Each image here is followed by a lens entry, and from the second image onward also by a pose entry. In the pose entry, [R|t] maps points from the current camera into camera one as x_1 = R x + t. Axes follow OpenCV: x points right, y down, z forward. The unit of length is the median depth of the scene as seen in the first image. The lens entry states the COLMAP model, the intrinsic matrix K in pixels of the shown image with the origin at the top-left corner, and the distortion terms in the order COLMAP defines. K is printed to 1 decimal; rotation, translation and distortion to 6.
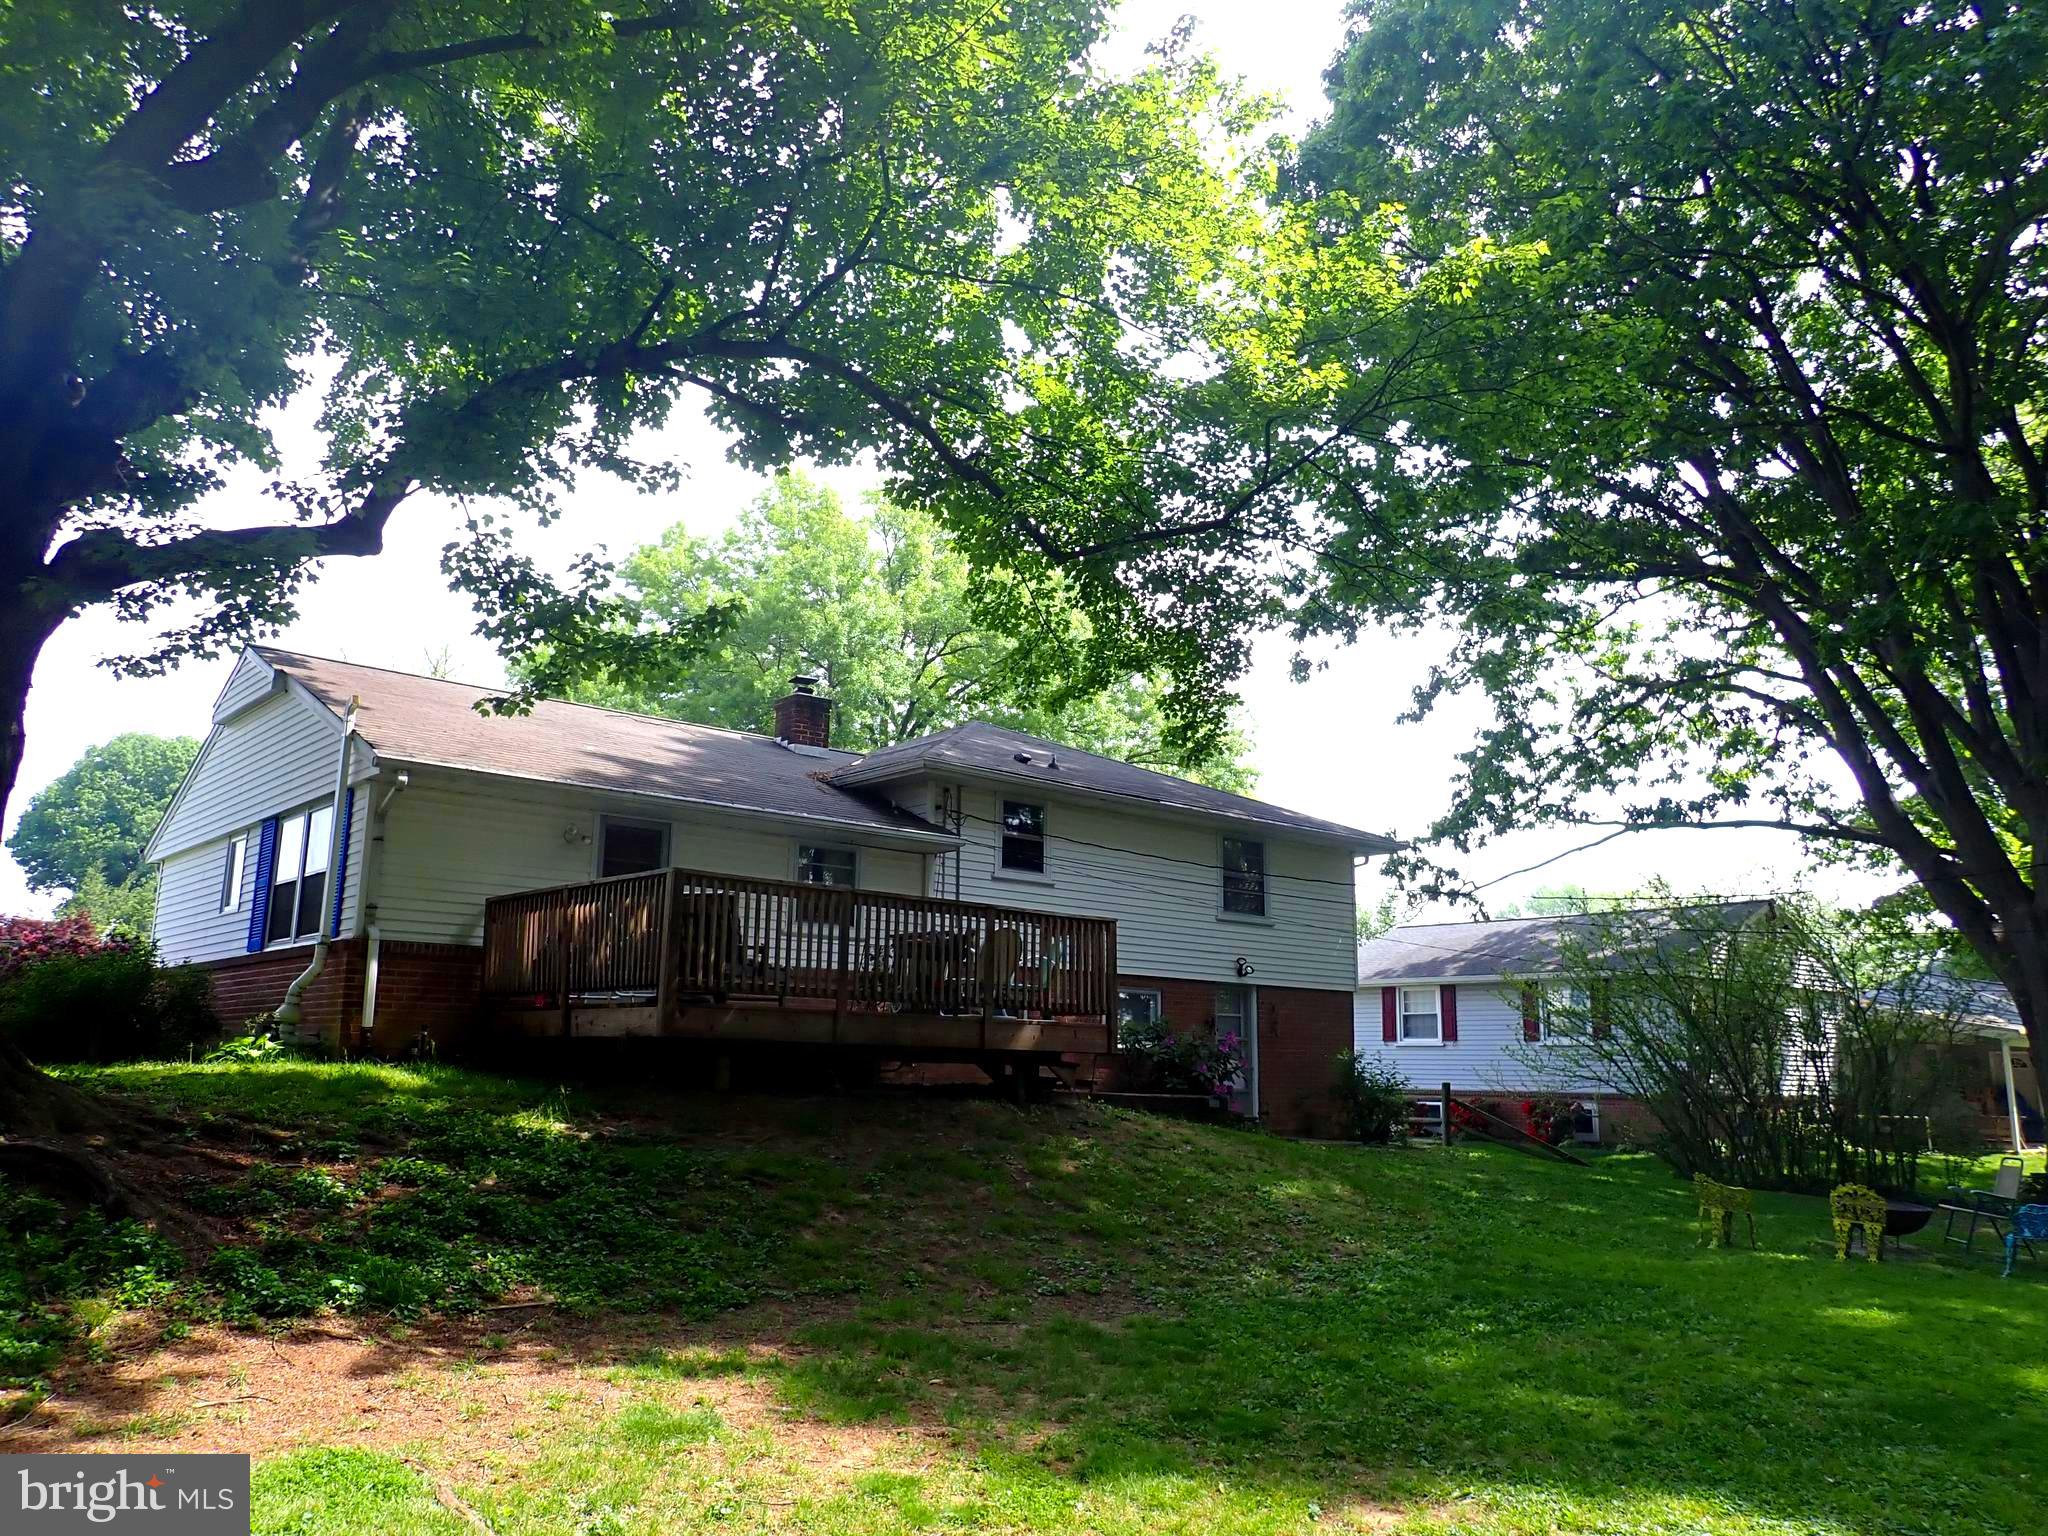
lens RADIAL K [[1499.5, 0, 1018.3], [0, 1499.5, 776.5], [0, 0, 1]] dist [0.008249, -0.008477]
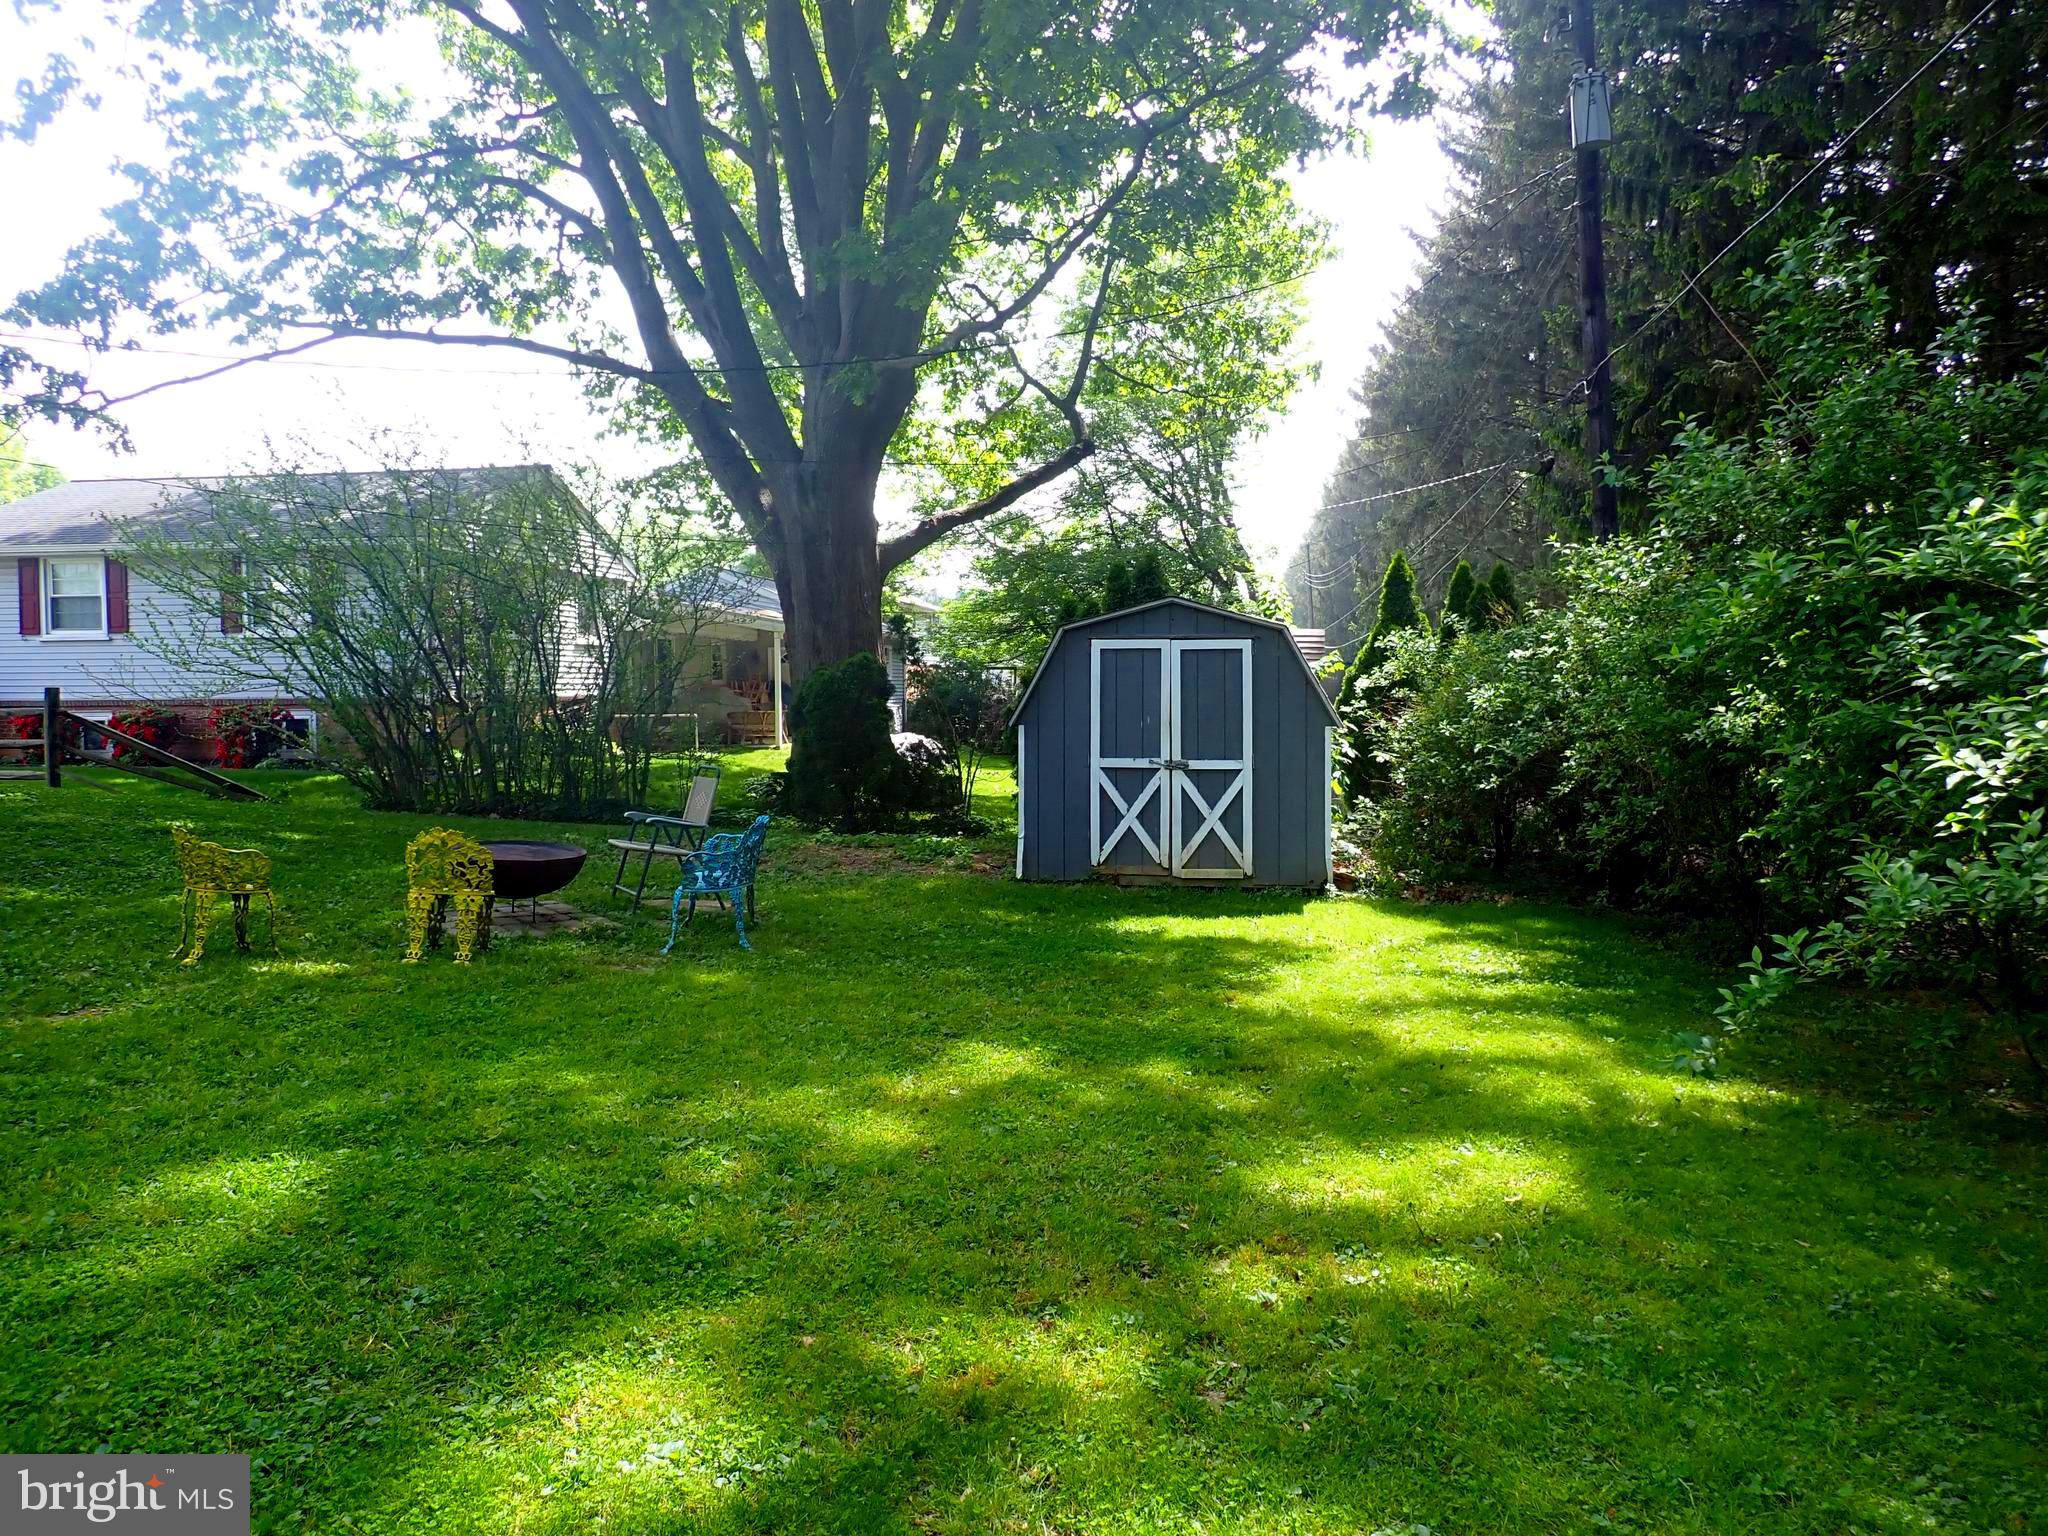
lens RADIAL K [[1499.5, 0, 1023.7], [0, 1499.5, 768.1], [0, 0, 1]] dist [0.008249, -0.008477]
pose [[0.755477, -0.053432, 0.652993, 0.147230], [-0.110054, 0.972158, 0.206874, 0.043399], [-0.645866, -0.228153, 0.728562, 0.184334]]
